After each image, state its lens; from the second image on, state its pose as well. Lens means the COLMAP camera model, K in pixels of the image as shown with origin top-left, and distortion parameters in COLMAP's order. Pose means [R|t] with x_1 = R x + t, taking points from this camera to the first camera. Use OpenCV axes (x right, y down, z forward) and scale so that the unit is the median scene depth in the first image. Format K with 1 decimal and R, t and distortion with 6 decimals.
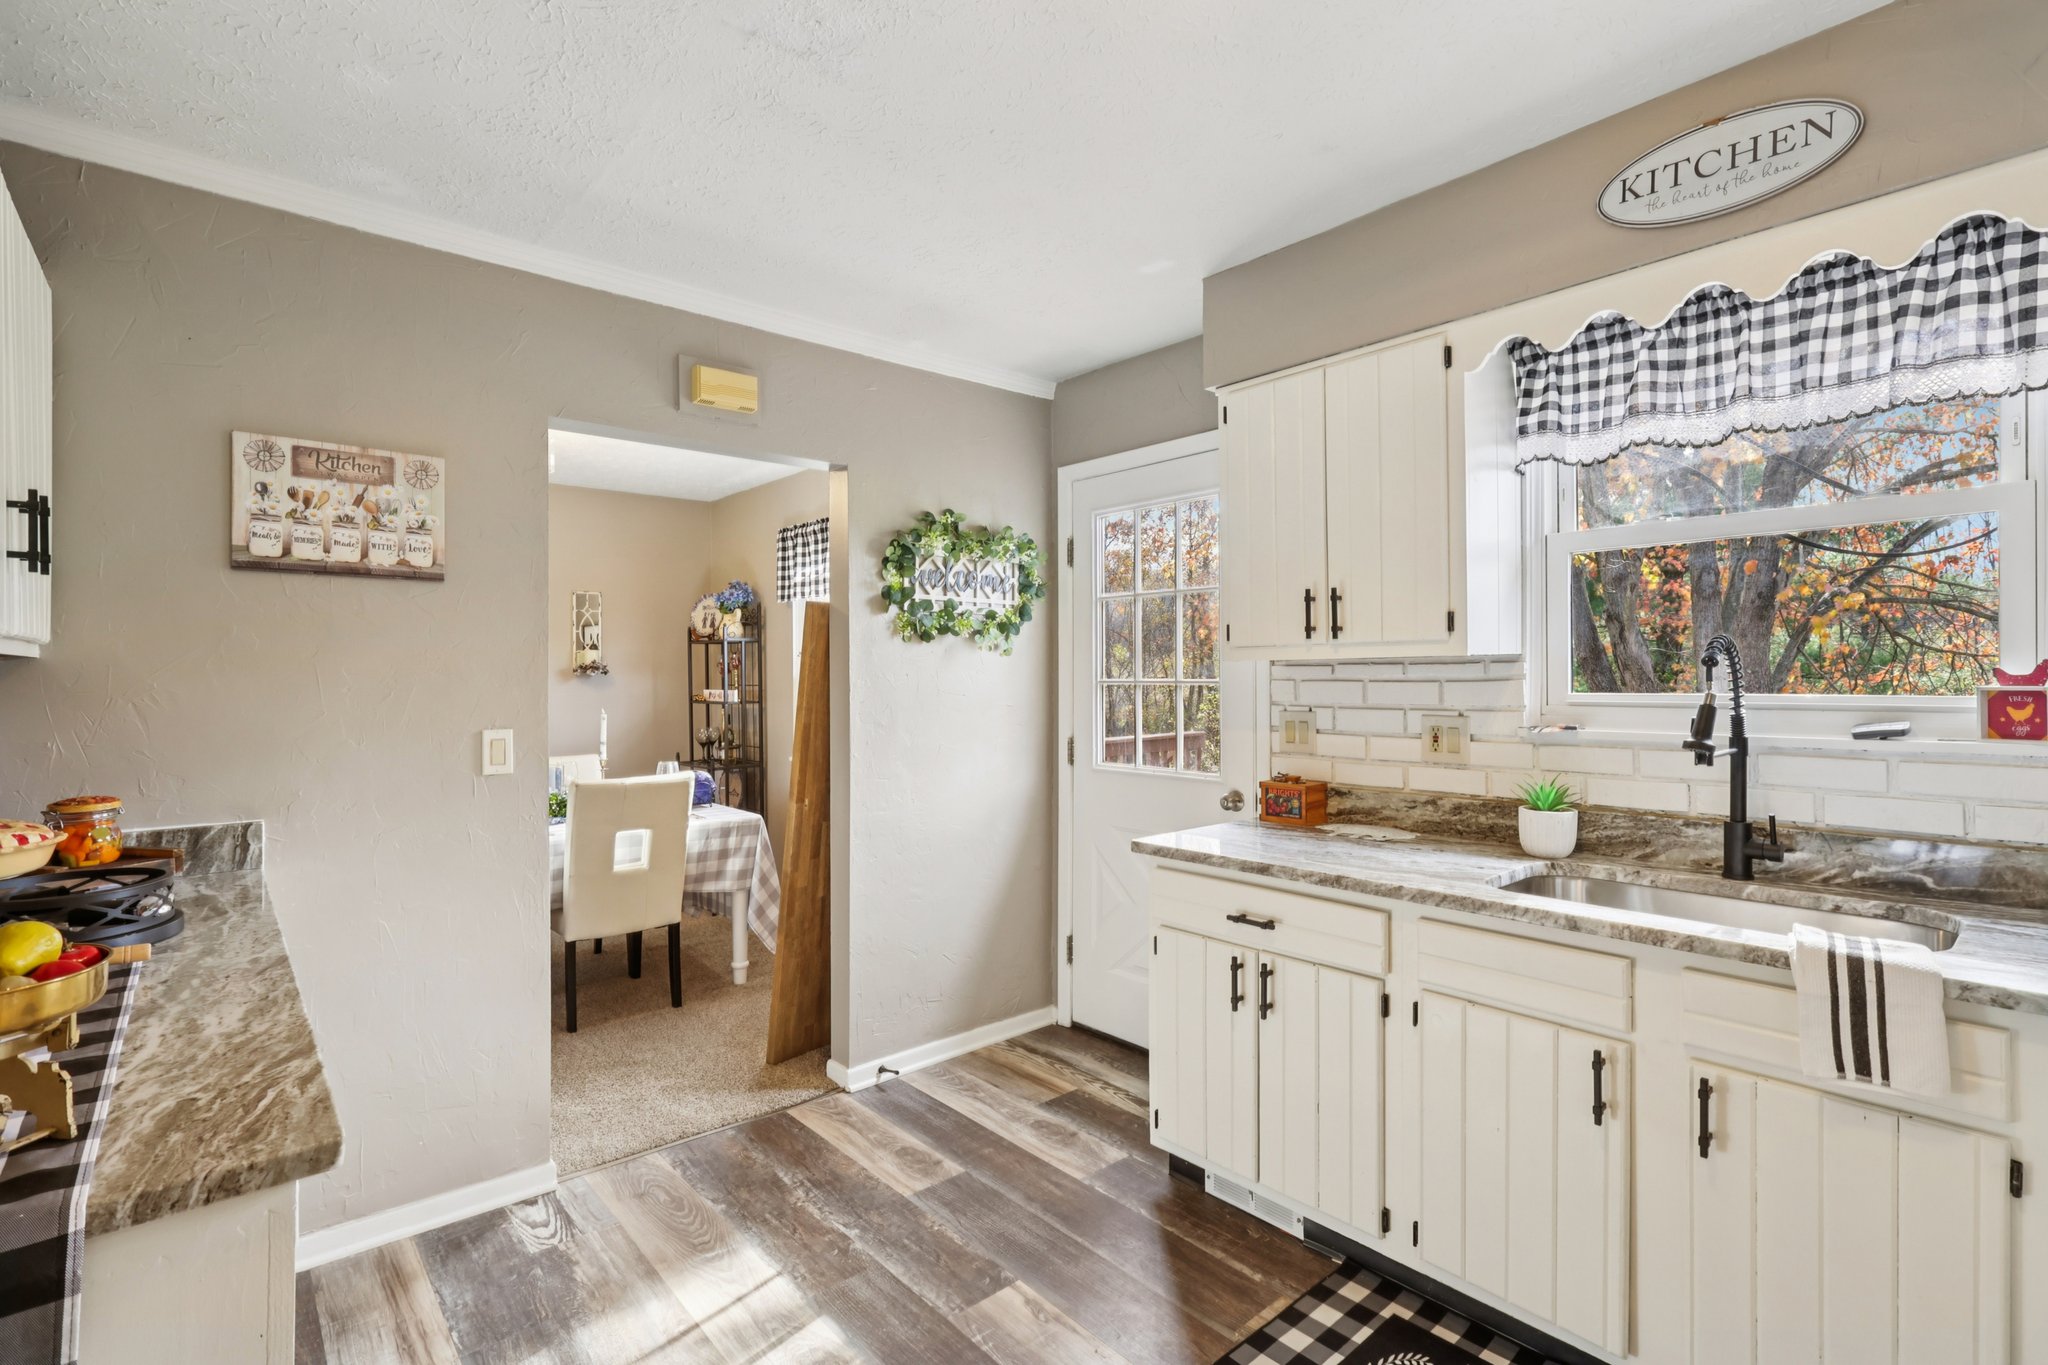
lens RADIAL K [[956.4, 0, 1010.8], [0, 956.4, 685.2], [0, 0, 1]] dist [-0.003202, 0.001313]
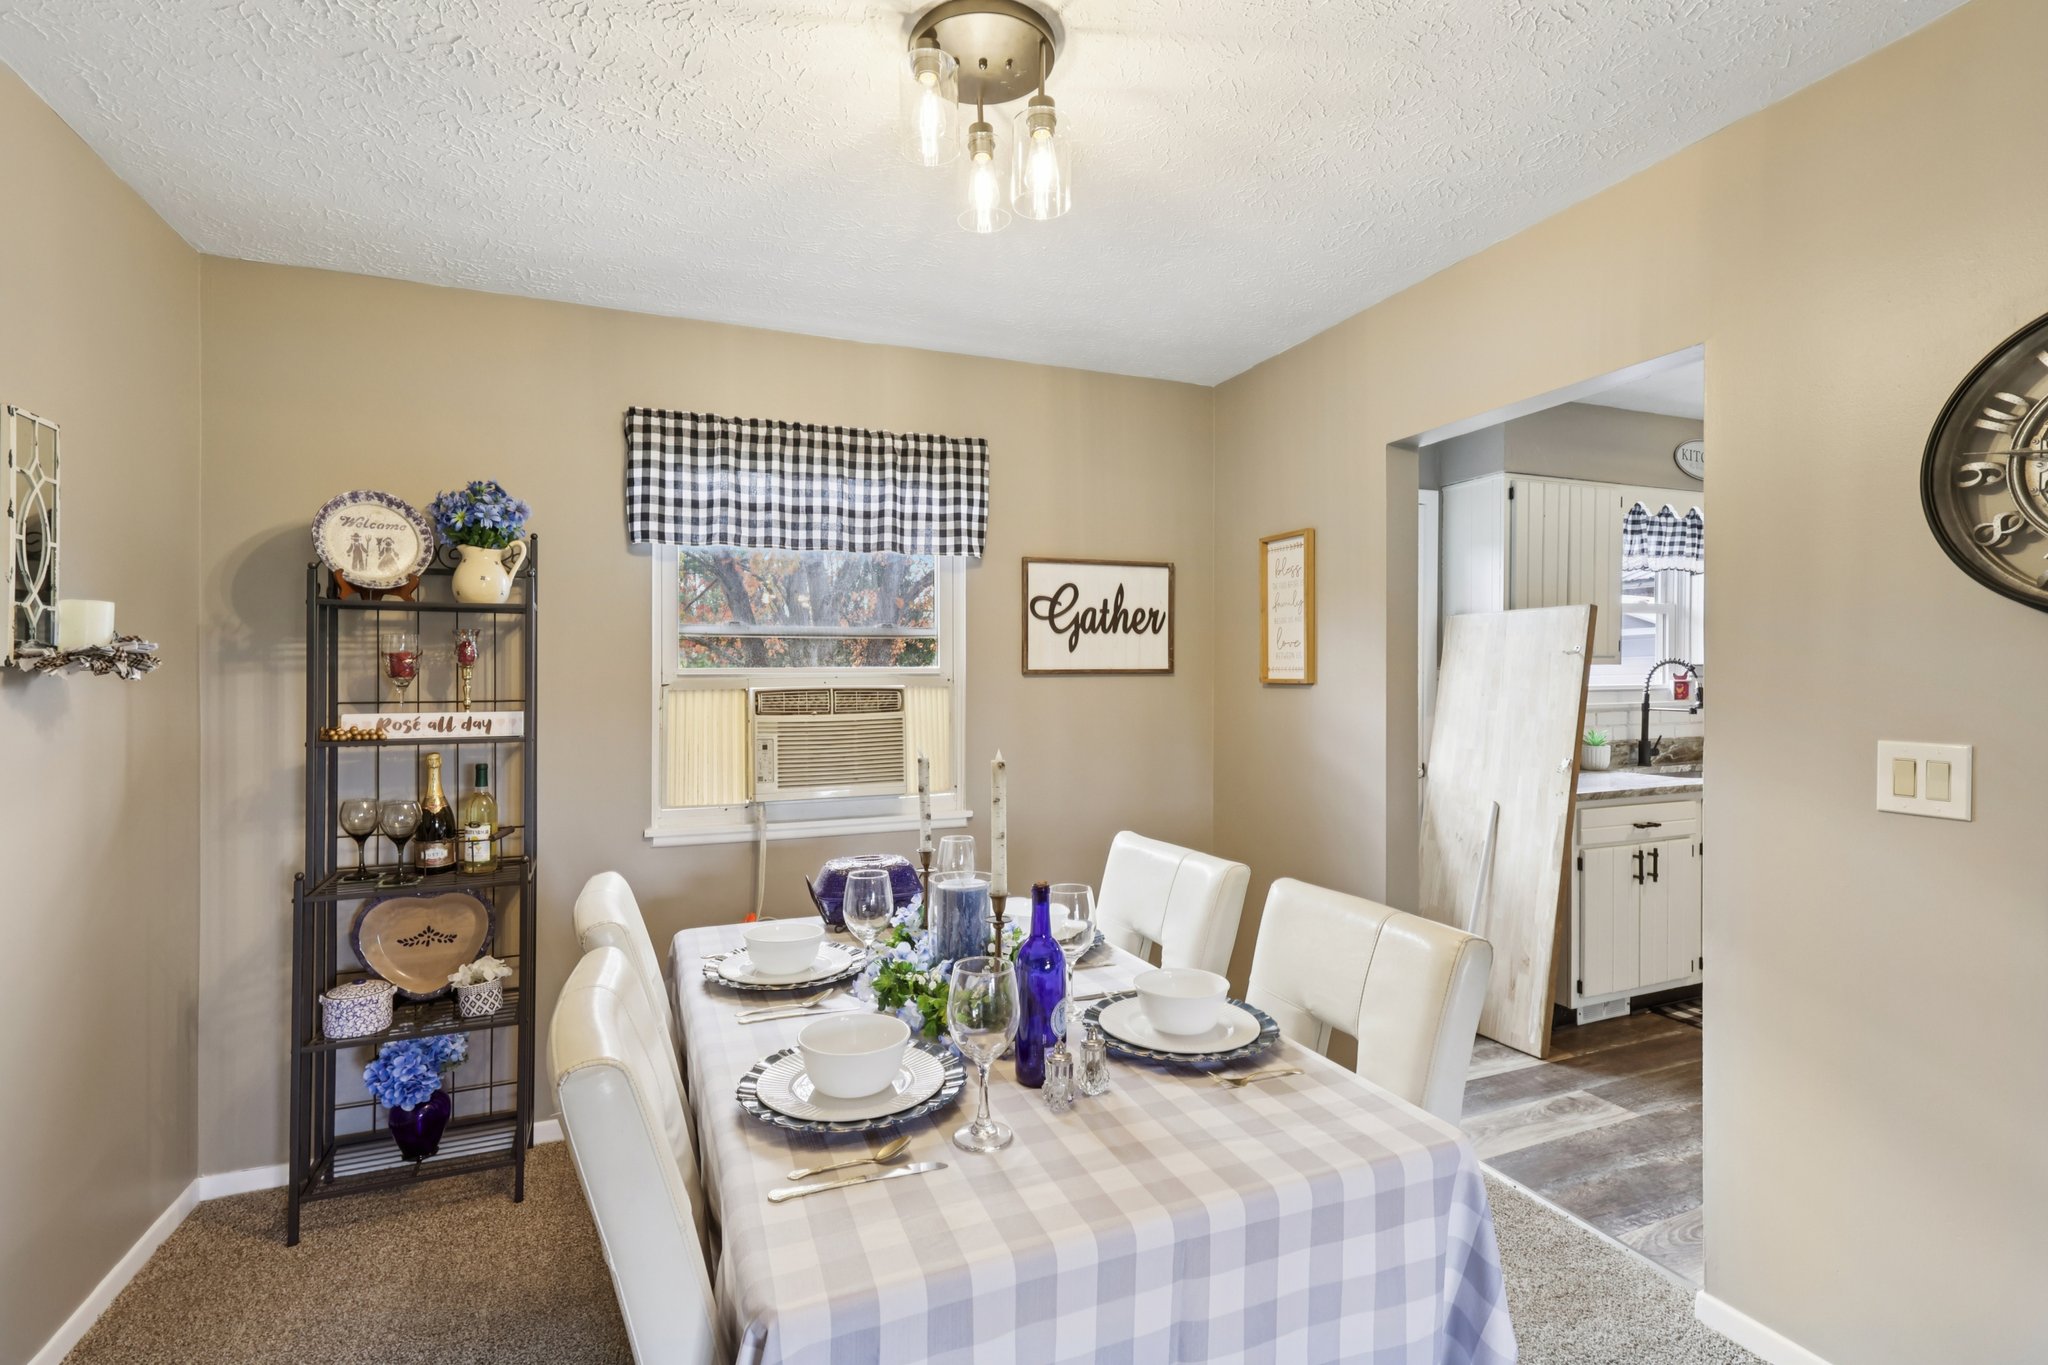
lens RADIAL K [[956.4, 0, 999.8], [0, 956.4, 686.2], [0, 0, 1]] dist [-0.003202, 0.001313]
pose [[0.320326, -0.003992, 0.947299, -1.387568], [0.015903, 0.999873, -0.001163, -0.005092], [-0.947174, 0.015437, 0.320349, 1.282032]]
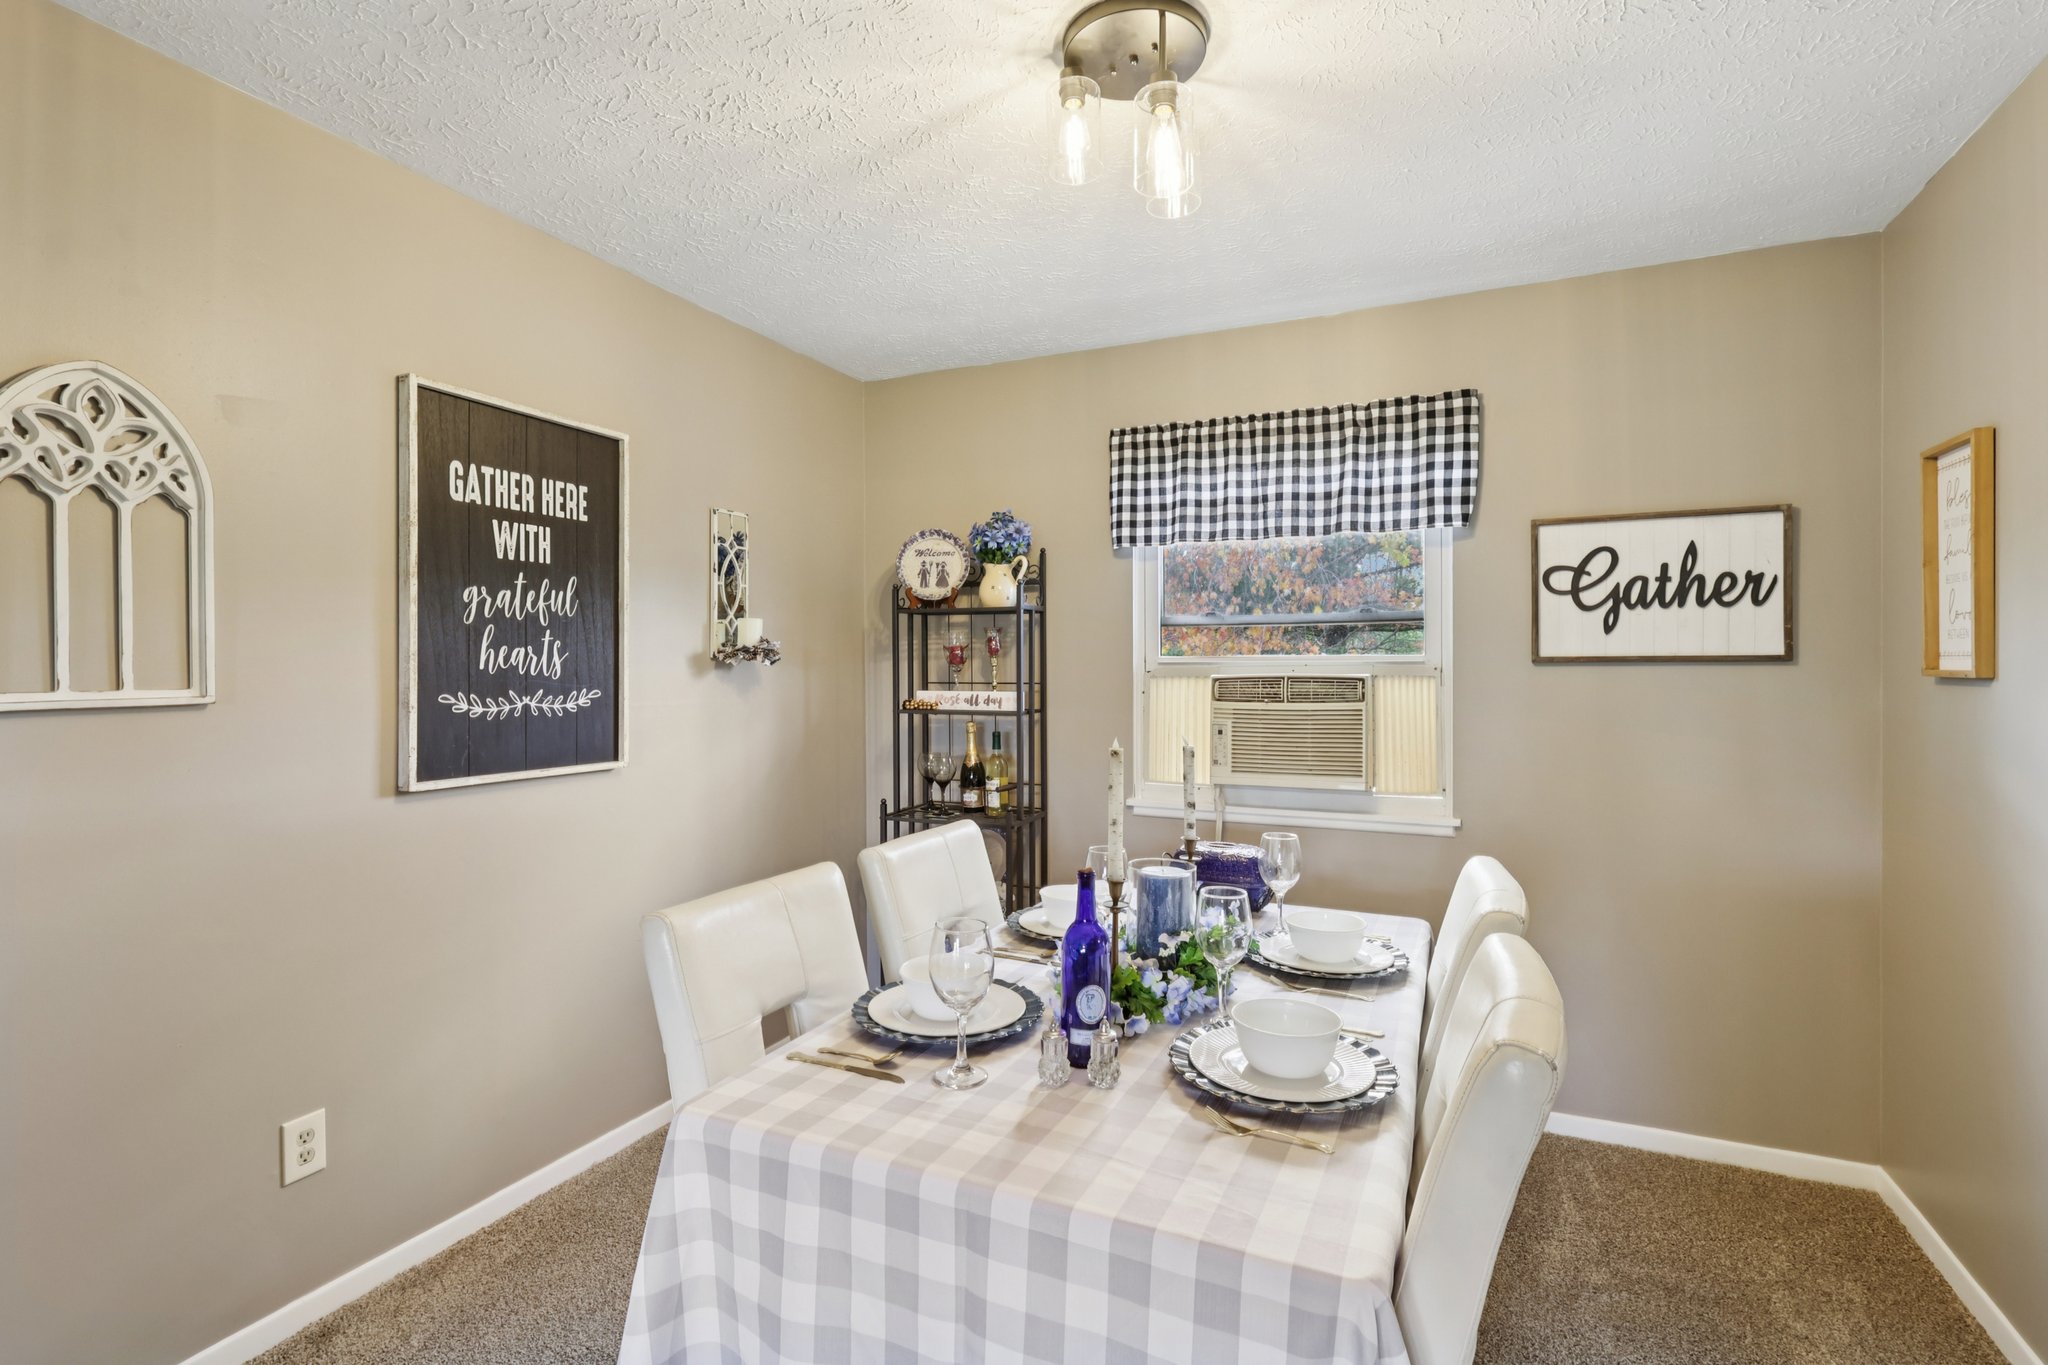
lens RADIAL K [[956.4, 0, 1025.6], [0, 956.4, 684.1], [0, 0, 1]] dist [-0.003202, 0.001313]
pose [[0.911971, -0.000870, 0.410254, -1.108908], [0.000170, 0.999998, 0.001741, -0.000044], [-0.410255, -0.001518, 0.911970, 0.927978]]
